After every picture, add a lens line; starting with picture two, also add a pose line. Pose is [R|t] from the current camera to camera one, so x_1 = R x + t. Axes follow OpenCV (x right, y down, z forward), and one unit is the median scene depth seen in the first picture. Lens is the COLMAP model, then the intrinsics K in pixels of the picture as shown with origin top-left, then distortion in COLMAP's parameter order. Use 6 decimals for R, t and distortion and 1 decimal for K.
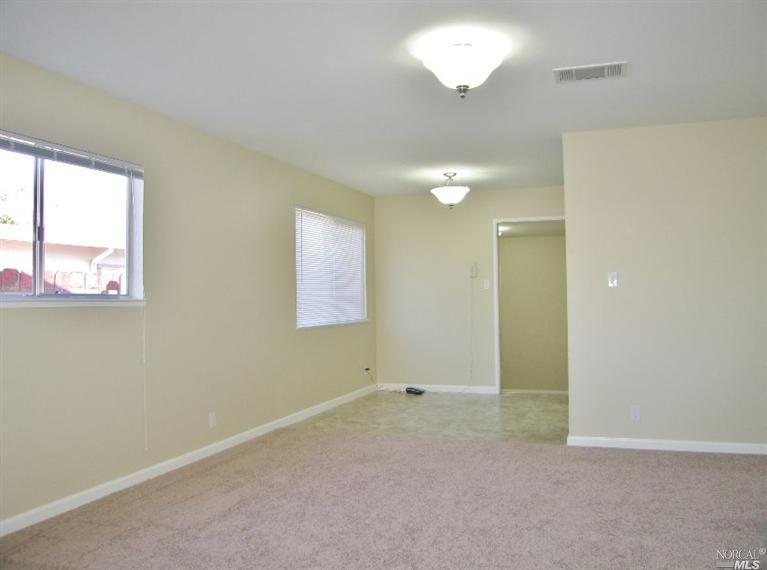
lens RADIAL K [[643.5, 0, 383.5], [0, 643.5, 285.0], [0, 0, 1]] dist [-0.123360, 0.013320]
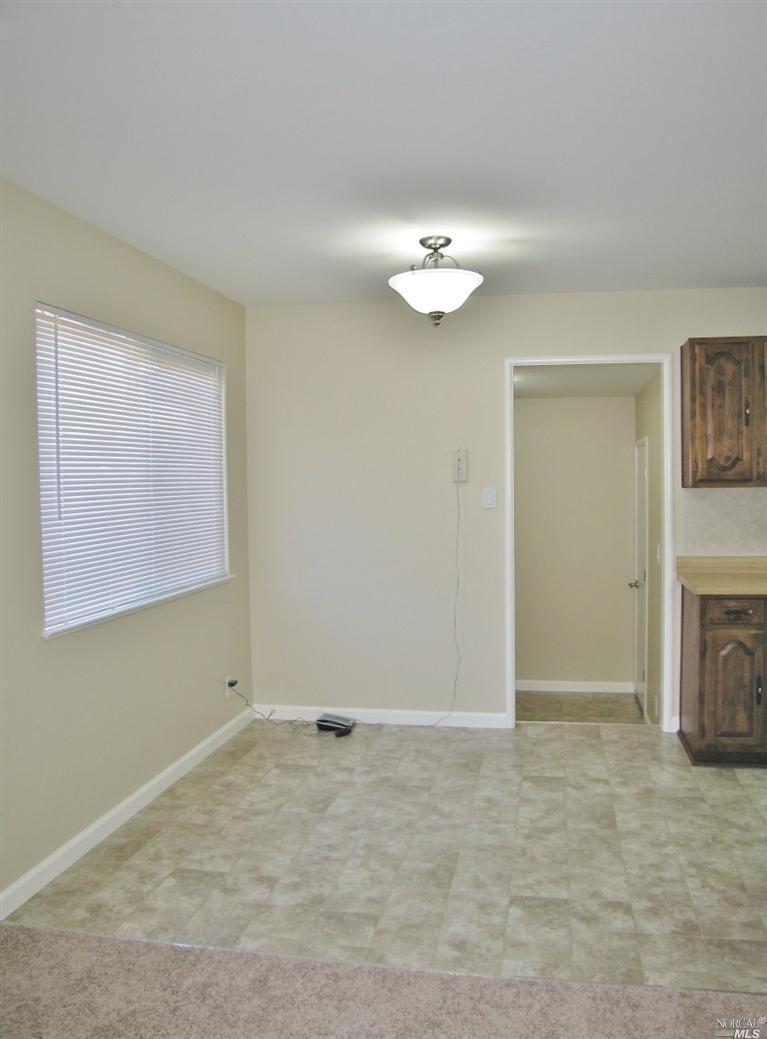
lens RADIAL K [[871.7, 0, 383.5], [0, 871.7, 519.5], [0, 0, 1]] dist [-0.123360, 0.013320]
pose [[0.988011, -0.006200, 0.154260, -0.014280], [-0.003661, 0.997971, 0.063559, -0.027208], [-0.154341, -0.063361, 0.985984, 0.421021]]
